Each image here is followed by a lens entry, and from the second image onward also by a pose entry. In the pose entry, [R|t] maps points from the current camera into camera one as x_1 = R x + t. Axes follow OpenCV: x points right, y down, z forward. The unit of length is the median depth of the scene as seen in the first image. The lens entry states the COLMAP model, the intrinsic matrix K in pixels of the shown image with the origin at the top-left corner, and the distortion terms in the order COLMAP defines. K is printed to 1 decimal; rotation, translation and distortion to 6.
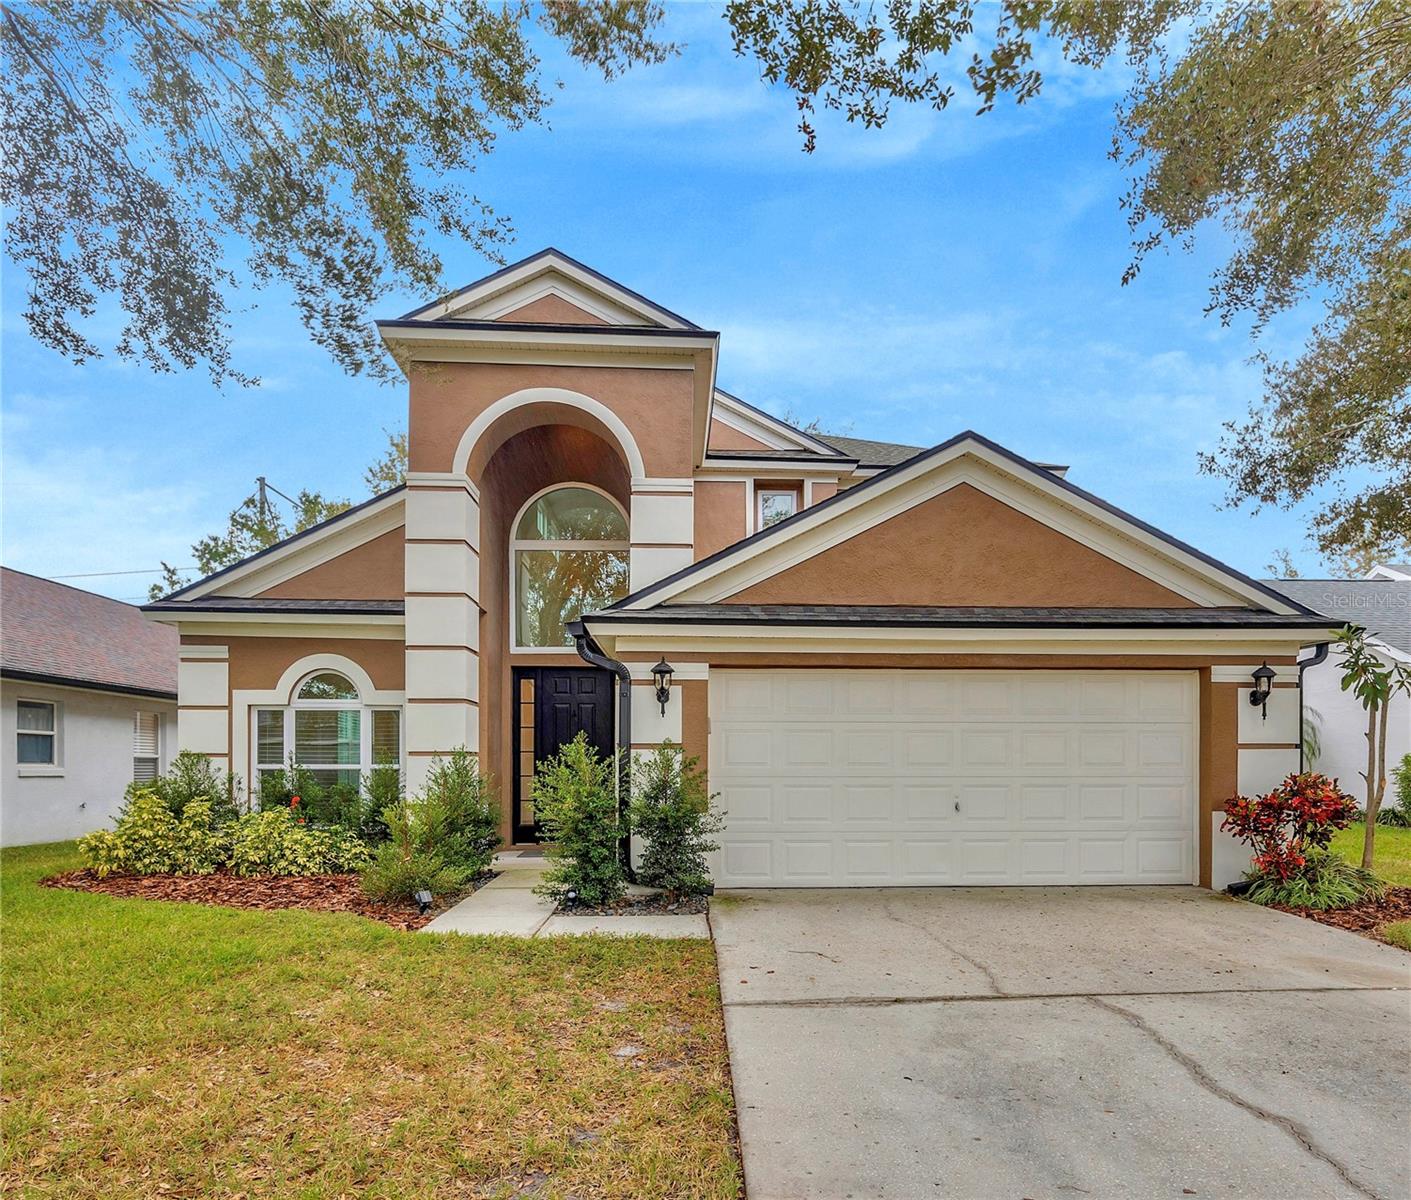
lens RADIAL K [[911.2, 0, 730.6], [0, 911.2, 773.8], [0, 0, 1]] dist [-0.001102, -0.002079]
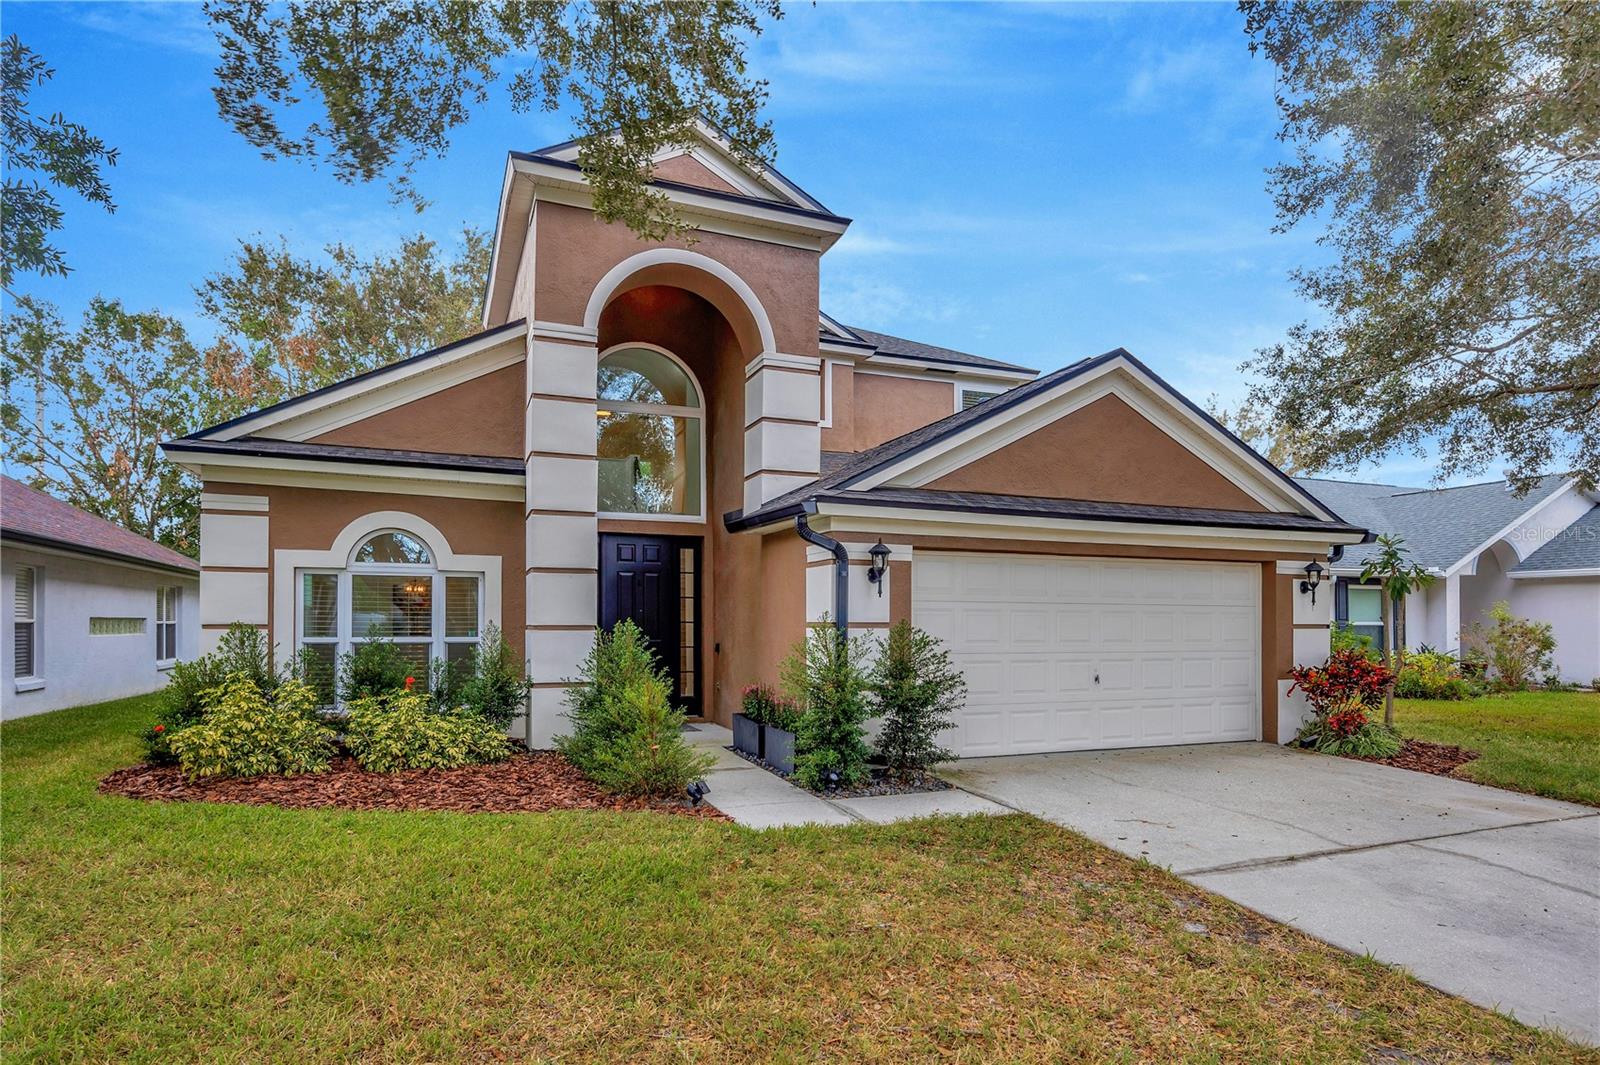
lens RADIAL K [[895.0, 0, 802.3], [0, 895.0, 619.3], [0, 0, 1]] dist [-0.002710, -0.000790]
pose [[0.945271, 0.005842, 0.326235, -0.432819], [-0.002173, 0.999930, -0.011609, -0.022722], [-0.326280, 0.010265, 0.945217, 0.071028]]
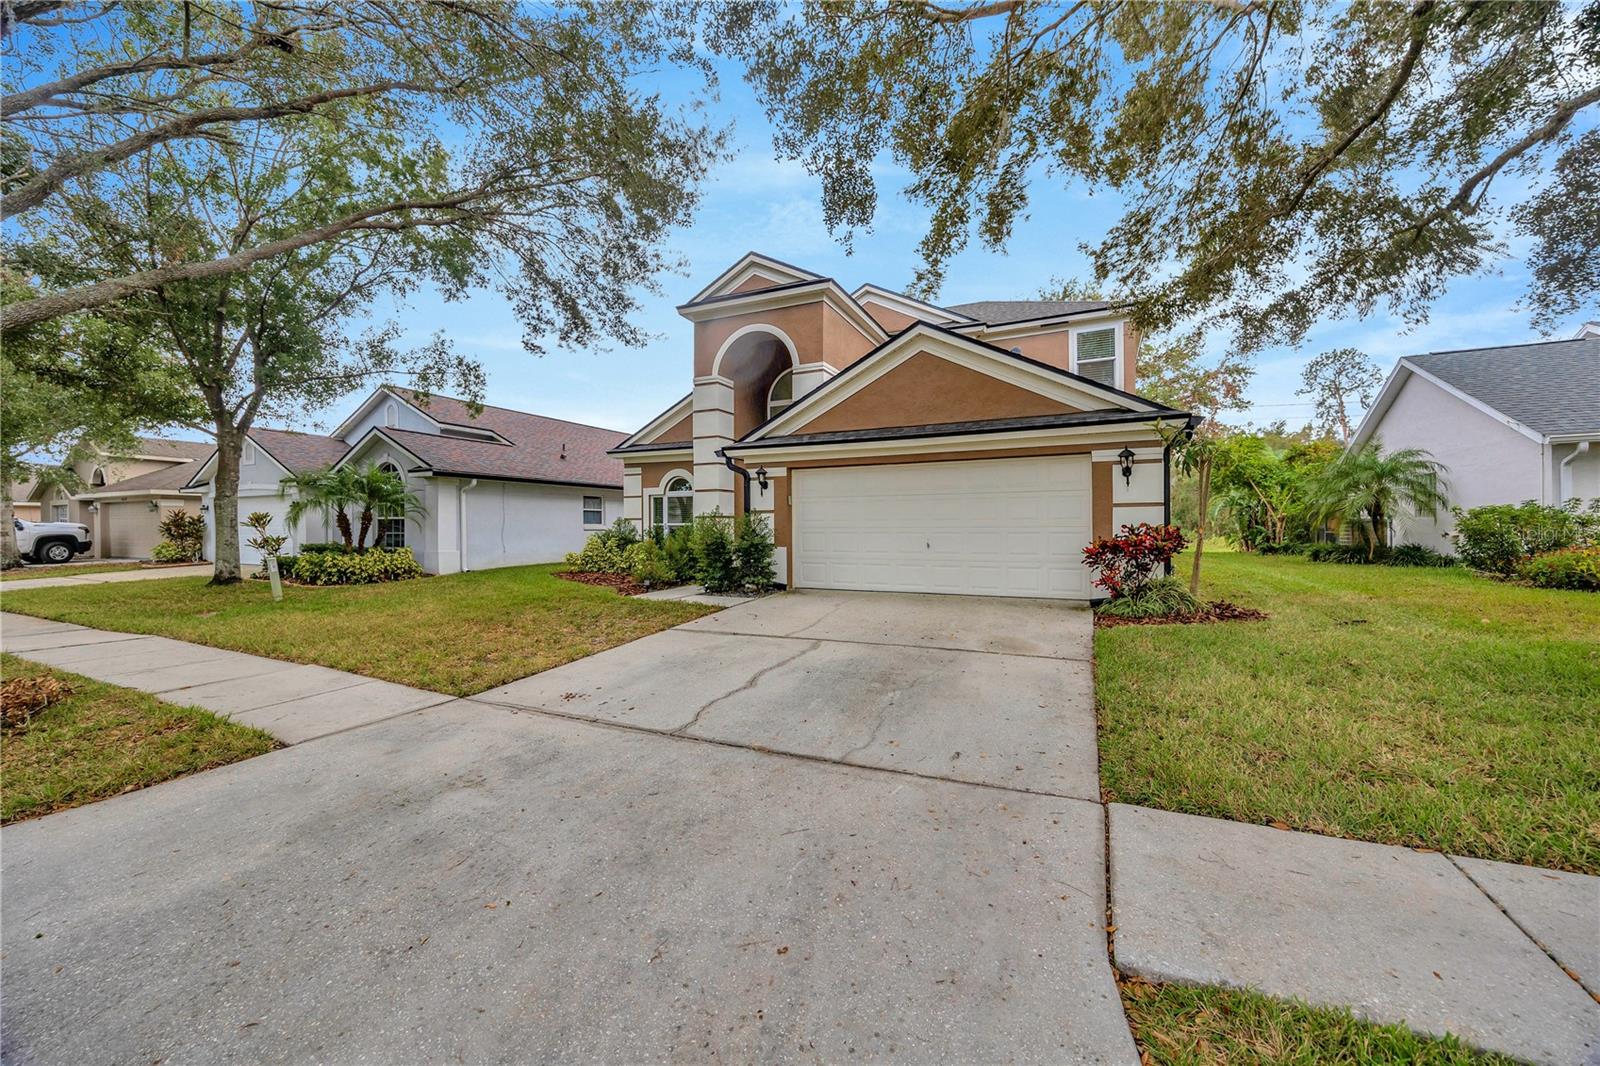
lens RADIAL K [[606.2, 0, 800.0], [0, 606.2, 533.0], [0, 0, 1]] dist [0.002942, 0.000228]
pose [[0.878455, 0.000586, -0.477824, 0.544881], [0.001800, 0.999988, 0.004536, 0.007864], [0.477821, -0.004845, 0.878444, -0.077603]]
